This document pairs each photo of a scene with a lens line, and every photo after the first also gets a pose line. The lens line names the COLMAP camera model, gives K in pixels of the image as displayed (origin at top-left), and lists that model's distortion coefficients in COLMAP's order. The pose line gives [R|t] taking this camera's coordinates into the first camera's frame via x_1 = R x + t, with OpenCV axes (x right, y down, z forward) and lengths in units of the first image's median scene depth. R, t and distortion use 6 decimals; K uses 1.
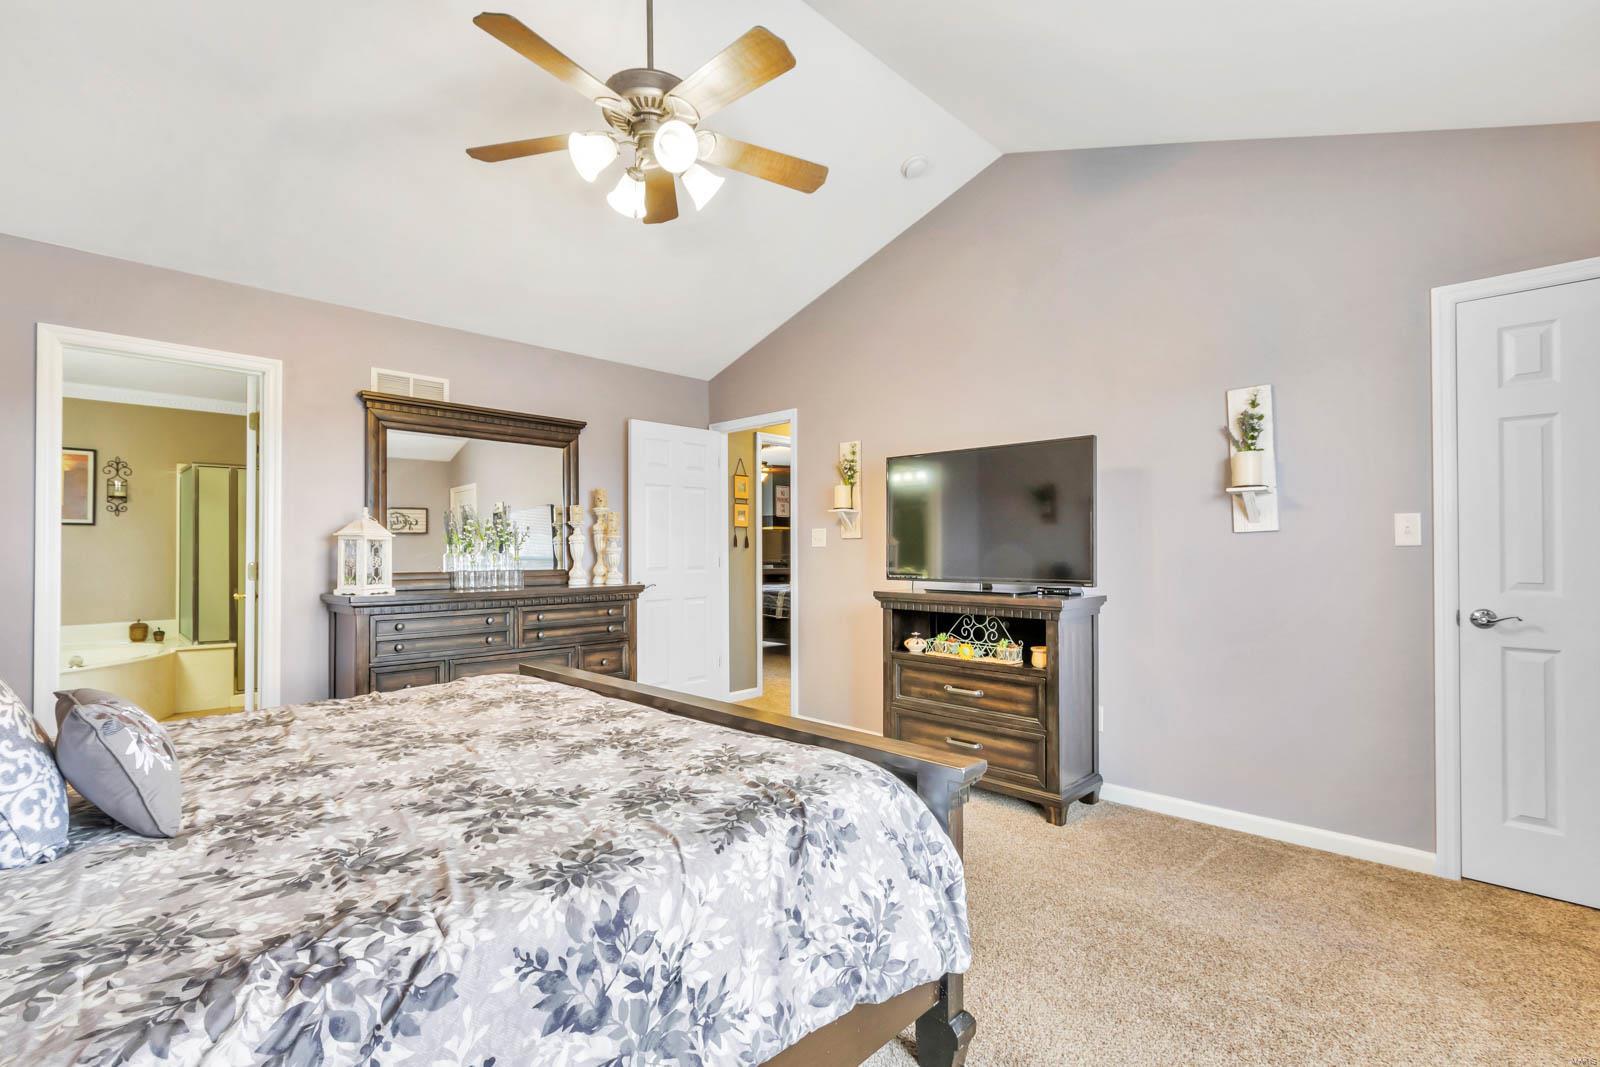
lens RADIAL K [[743.3, 0, 788.4], [0, 743.3, 539.6], [0, 0, 1]] dist [0.010136, -0.003403]
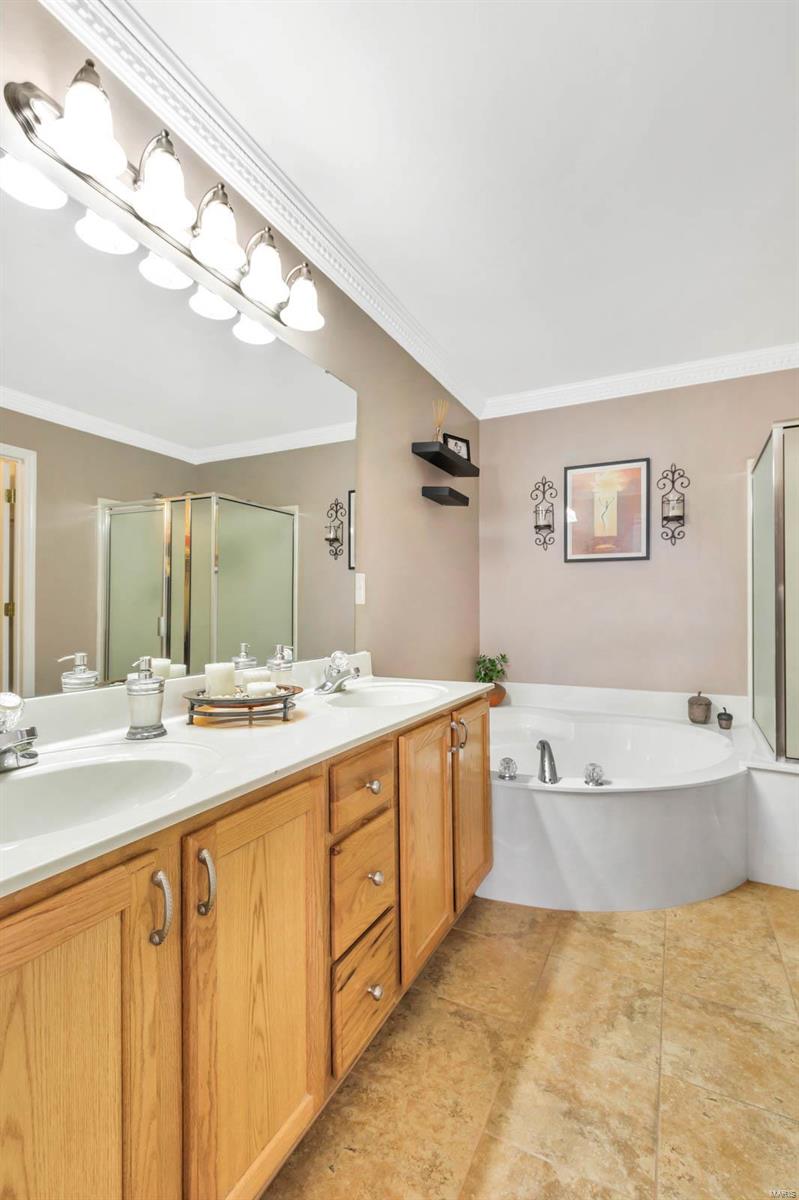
lens RADIAL K [[557.5, 0, 401.6], [0, 557.5, 603.9], [0, 0, 1]] dist [0.010136, -0.003403]
pose [[0.320871, -0.003779, -0.947115, -0.471743], [0.010334, 0.999946, -0.000489, 0.023417], [0.947067, -0.009631, 0.320893, 0.579315]]
